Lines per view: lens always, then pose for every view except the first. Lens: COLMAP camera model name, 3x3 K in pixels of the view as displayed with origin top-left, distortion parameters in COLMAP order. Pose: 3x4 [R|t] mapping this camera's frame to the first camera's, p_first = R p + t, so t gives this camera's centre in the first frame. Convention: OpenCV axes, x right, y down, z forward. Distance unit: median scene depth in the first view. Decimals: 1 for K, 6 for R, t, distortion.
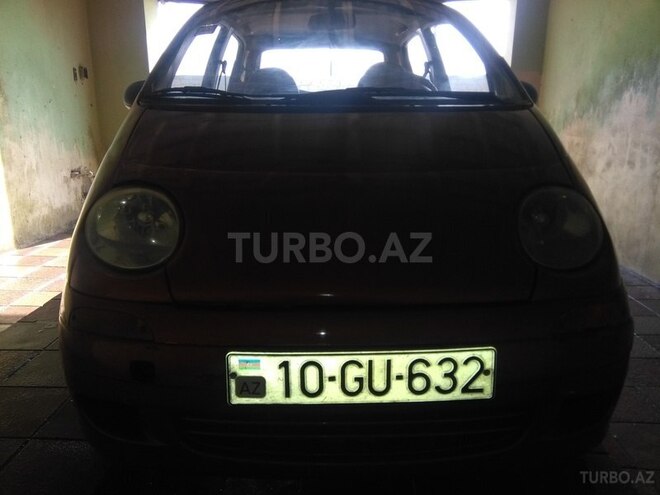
lens RADIAL K [[547.5, 0, 330.0], [0, 547.5, 247.5], [0, 0, 1]] dist [0.091400, -0.126324]
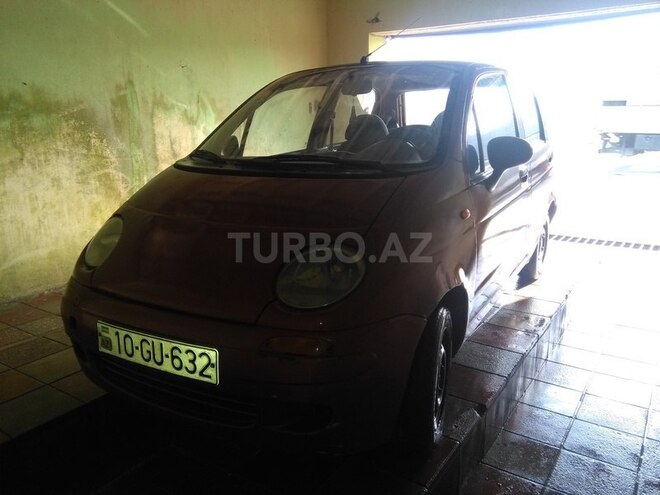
lens RADIAL K [[547.5, 0, 330.0], [0, 547.5, 247.5], [0, 0, 1]] dist [0.091400, -0.126324]
pose [[0.832843, 0.106471, -0.543173, 1.325178], [-0.107696, 0.993741, 0.029662, -0.165298], [0.542931, 0.033794, 0.839097, -0.072604]]
